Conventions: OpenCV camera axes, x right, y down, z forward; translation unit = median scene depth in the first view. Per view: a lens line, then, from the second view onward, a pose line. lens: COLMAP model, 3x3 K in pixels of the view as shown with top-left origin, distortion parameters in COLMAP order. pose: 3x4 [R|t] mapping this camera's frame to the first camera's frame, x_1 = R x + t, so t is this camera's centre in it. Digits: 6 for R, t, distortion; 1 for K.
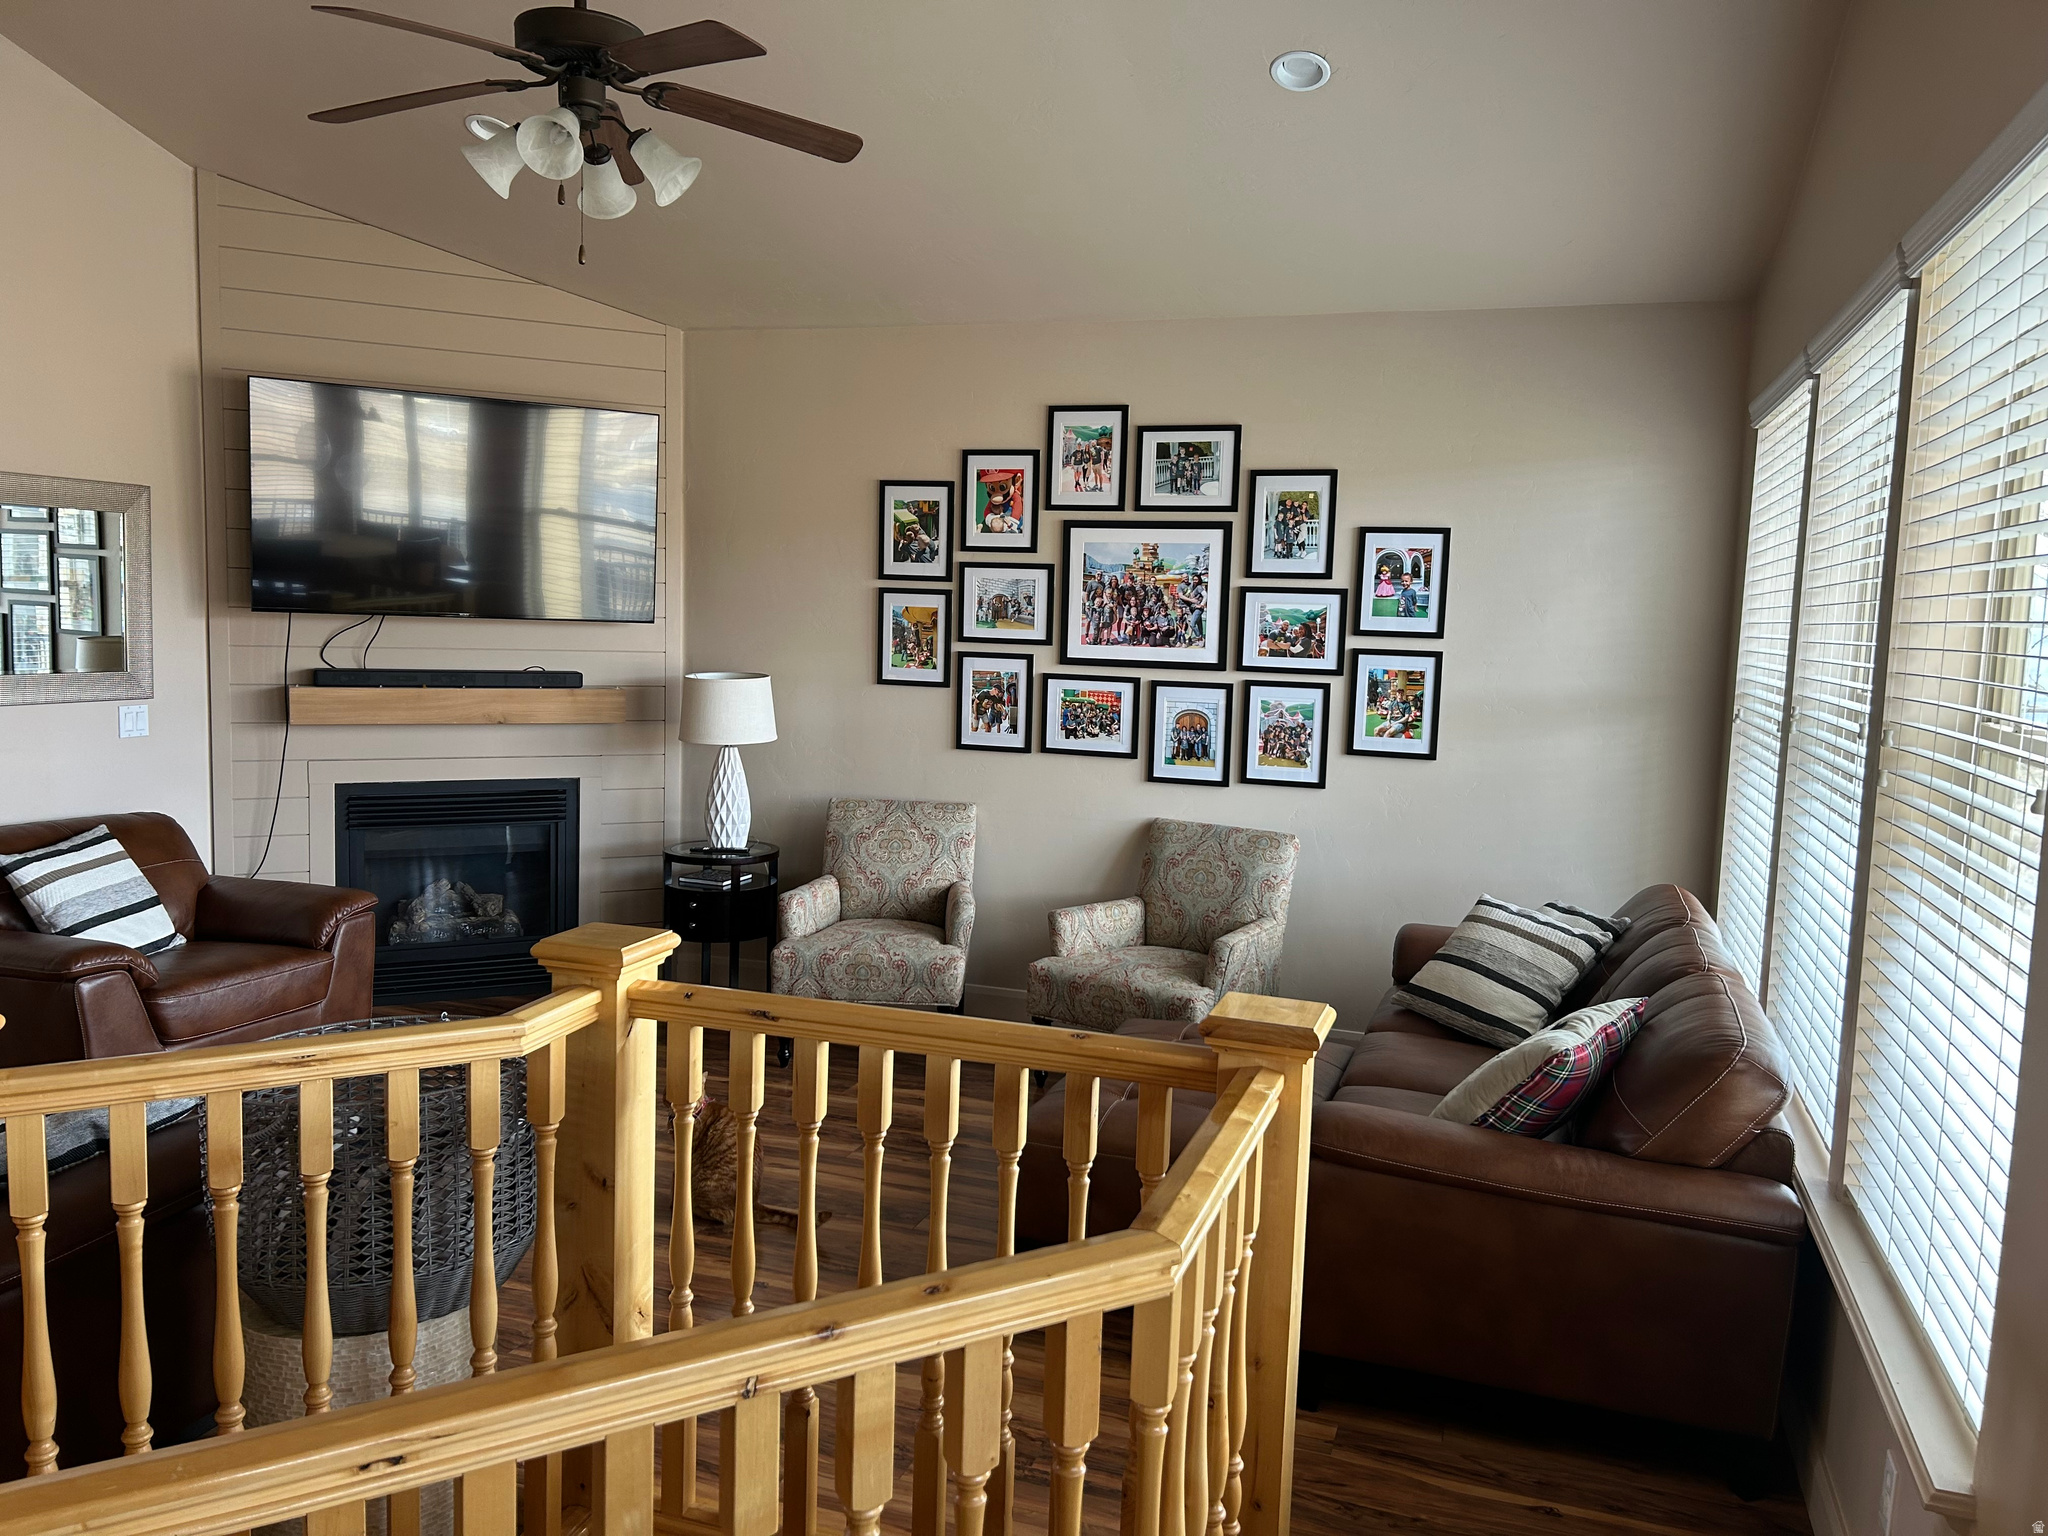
lens RADIAL K [[1537.2, 0, 1005.7], [0, 1537.2, 760.8], [0, 0, 1]] dist [0.058871, -0.063949]
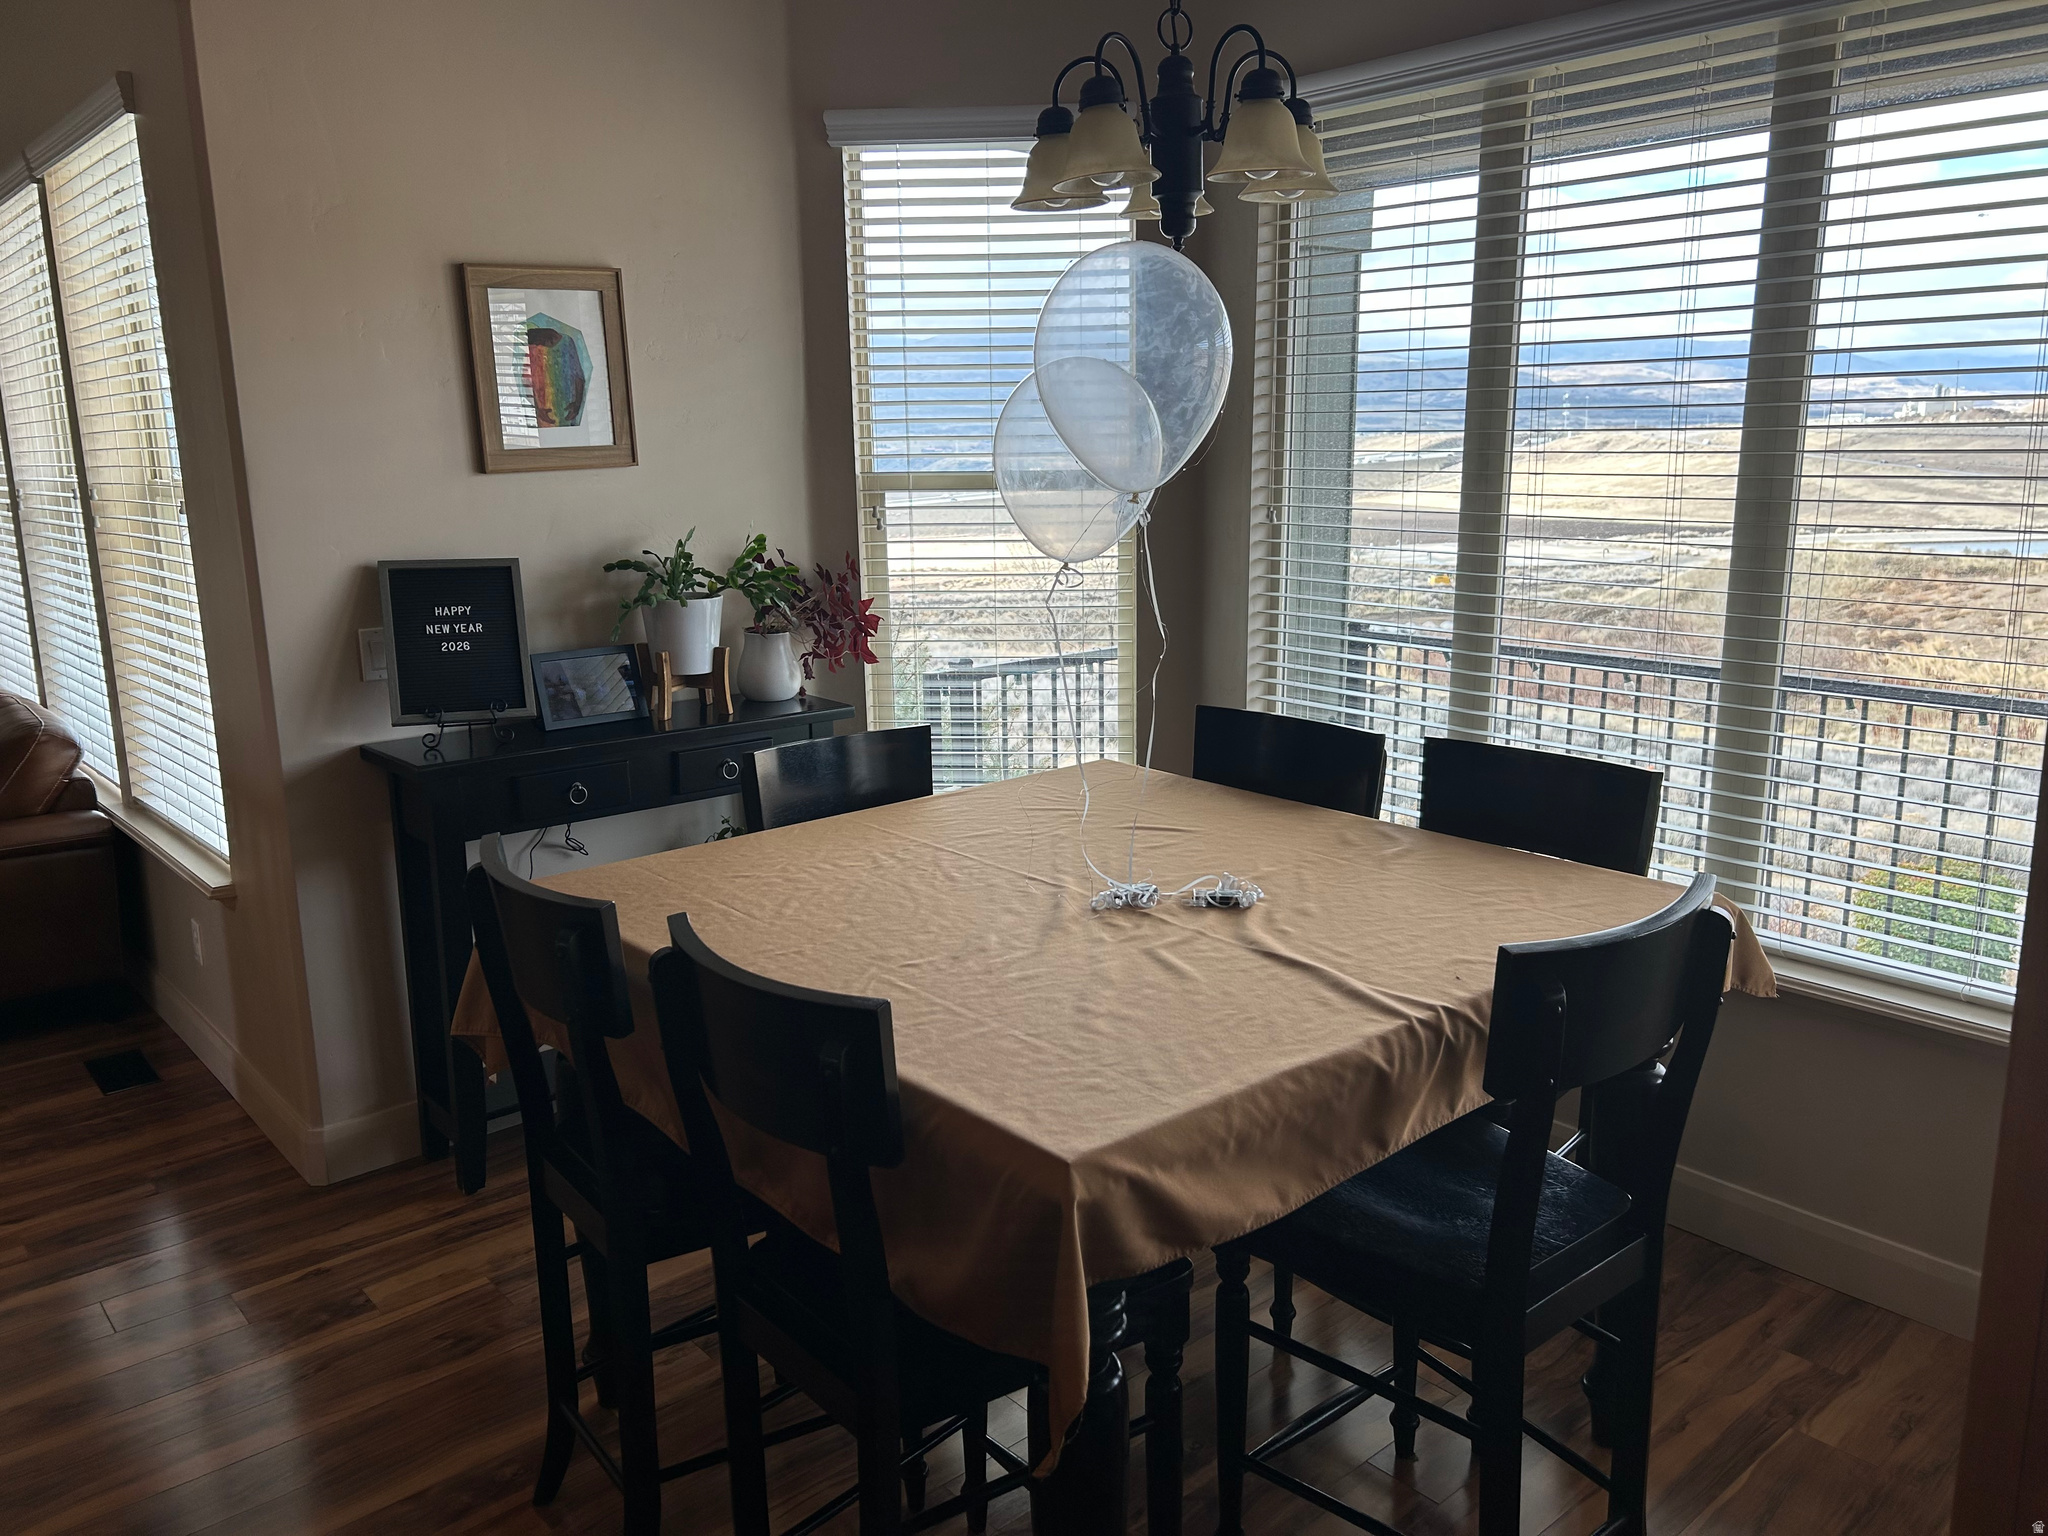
lens RADIAL K [[1537.2, 0, 1037.2], [0, 1537.2, 762.7], [0, 0, 1]] dist [0.058871, -0.063949]
pose [[0.492383, -0.218161, 0.842594, -0.145567], [0.119225, 0.975858, 0.182994, 0.033936], [-0.862174, 0.010355, 0.506506, -0.257334]]
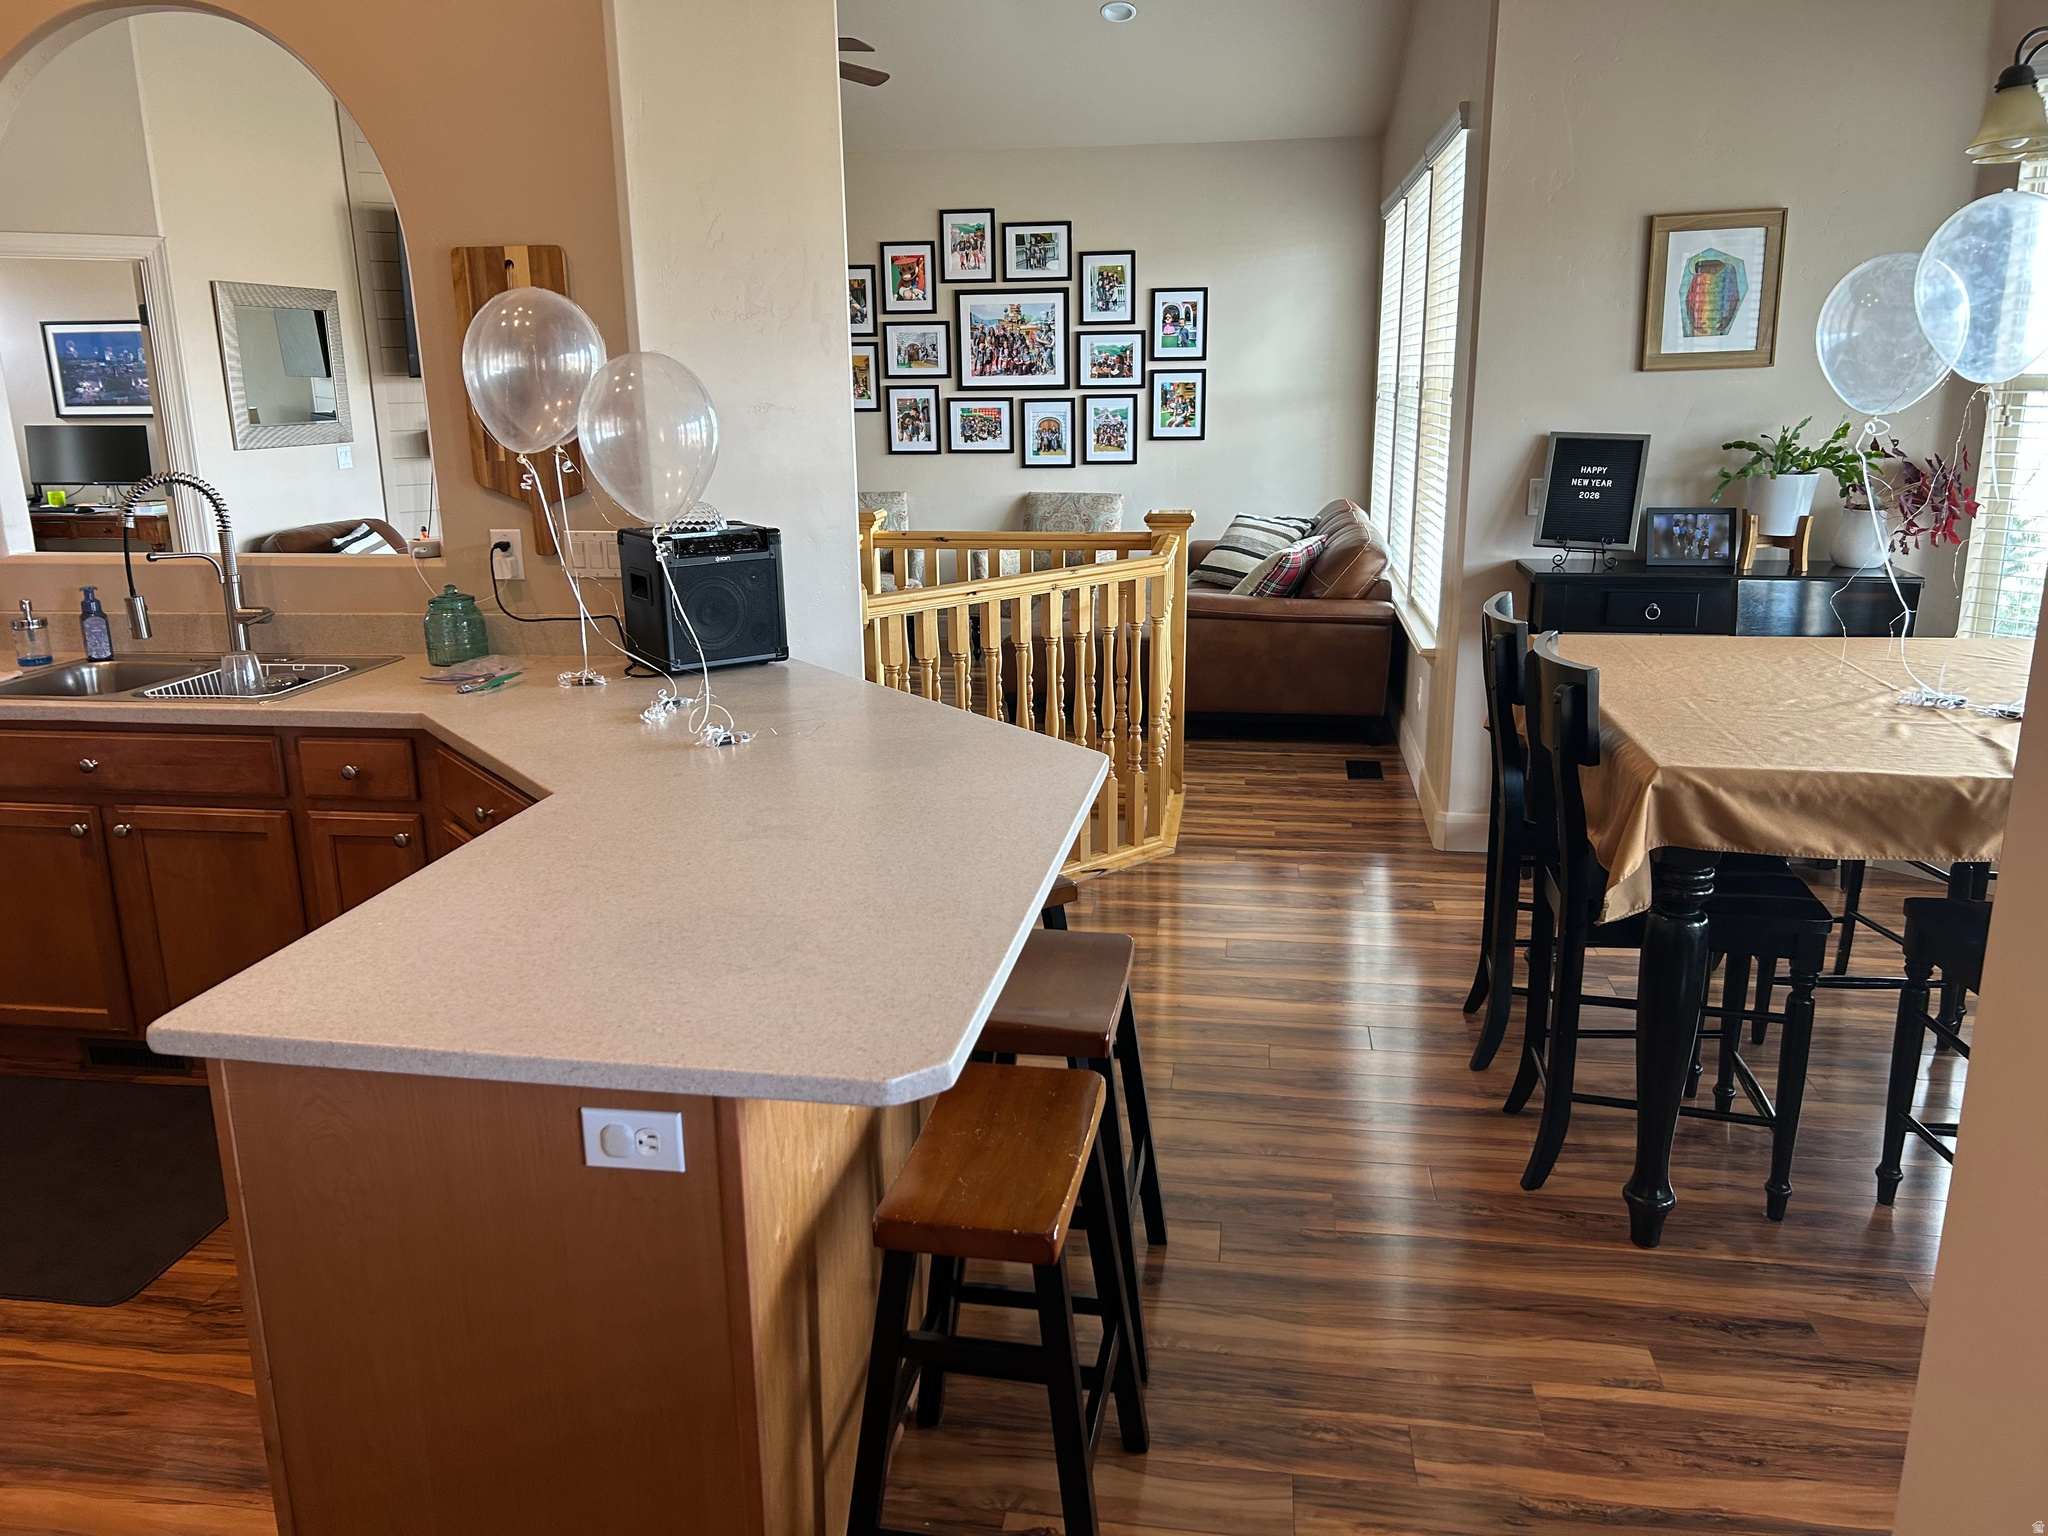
lens RADIAL K [[1537.2, 0, 1025.0], [0, 1537.2, 756.3], [0, 0, 1]] dist [0.058871, -0.063949]
pose [[0.980511, -0.090393, 0.174432, -0.199260], [0.063412, 0.985958, 0.154487, 0.061038], [-0.185947, -0.140415, 0.972475, -0.526647]]
